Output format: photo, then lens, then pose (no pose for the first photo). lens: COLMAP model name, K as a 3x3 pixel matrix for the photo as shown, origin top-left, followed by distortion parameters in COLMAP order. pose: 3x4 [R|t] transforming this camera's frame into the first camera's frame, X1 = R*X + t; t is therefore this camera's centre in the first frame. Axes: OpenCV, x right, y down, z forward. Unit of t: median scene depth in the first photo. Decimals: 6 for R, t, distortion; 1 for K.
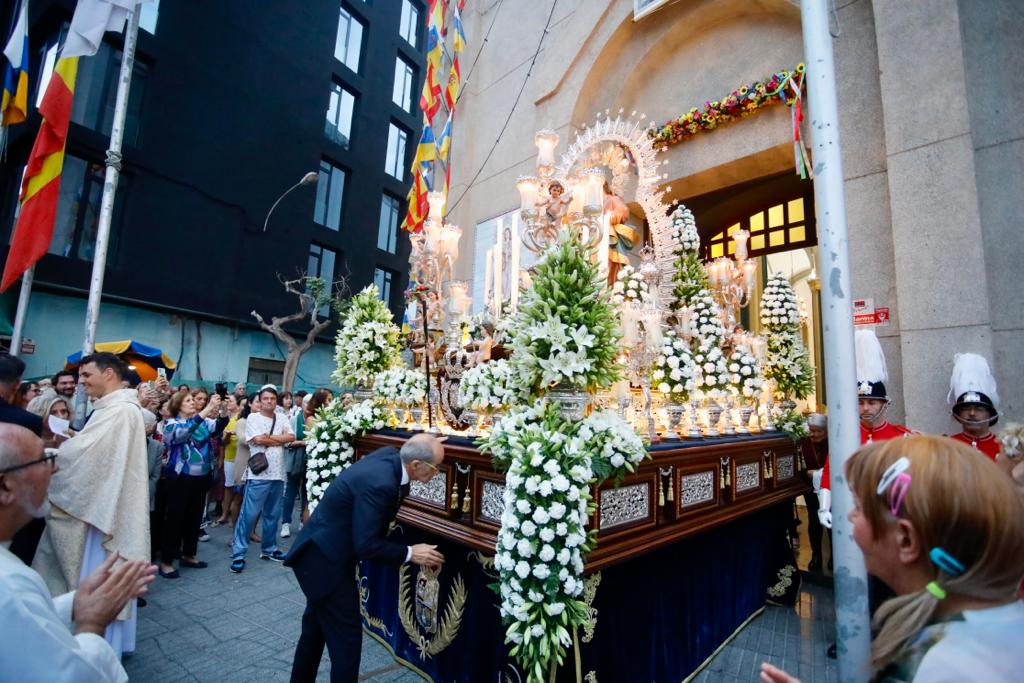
lens RADIAL K [[487.3, 0, 512.0], [0, 487.3, 341.5], [0, 0, 1]] dist [-0.064933, 0.028895]
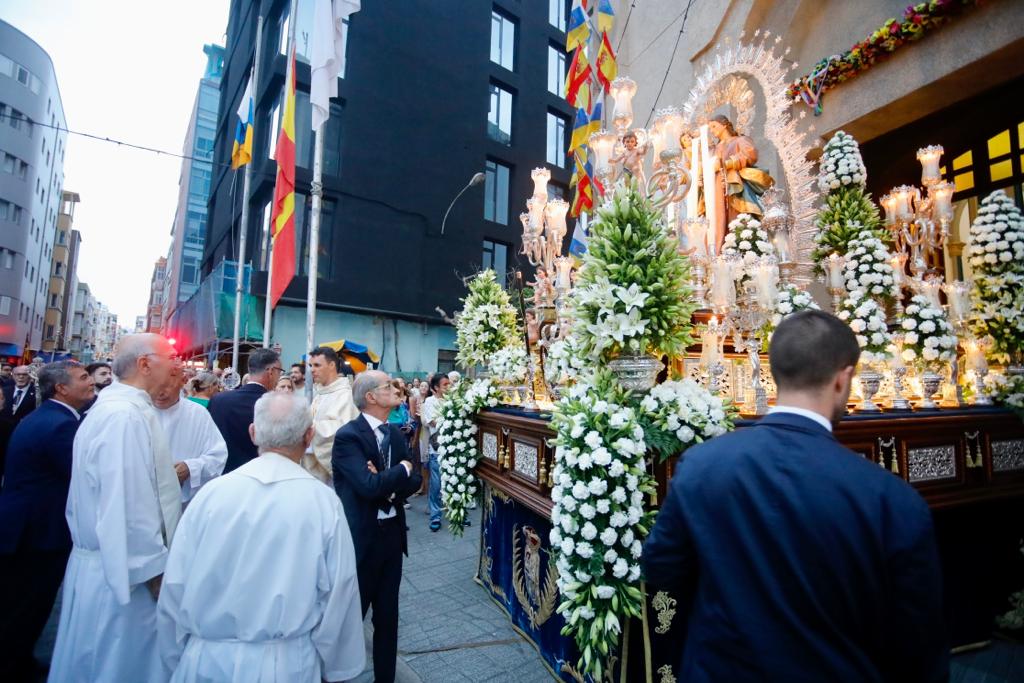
lens RADIAL K [[487.3, 0, 512.0], [0, 487.3, 341.5], [0, 0, 1]] dist [-0.064933, 0.028895]
pose [[0.927144, -0.057665, -0.370241, 0.156182], [0.069797, 0.997372, 0.019445, 0.023896], [0.368147, -0.043870, 0.928732, 0.050353]]
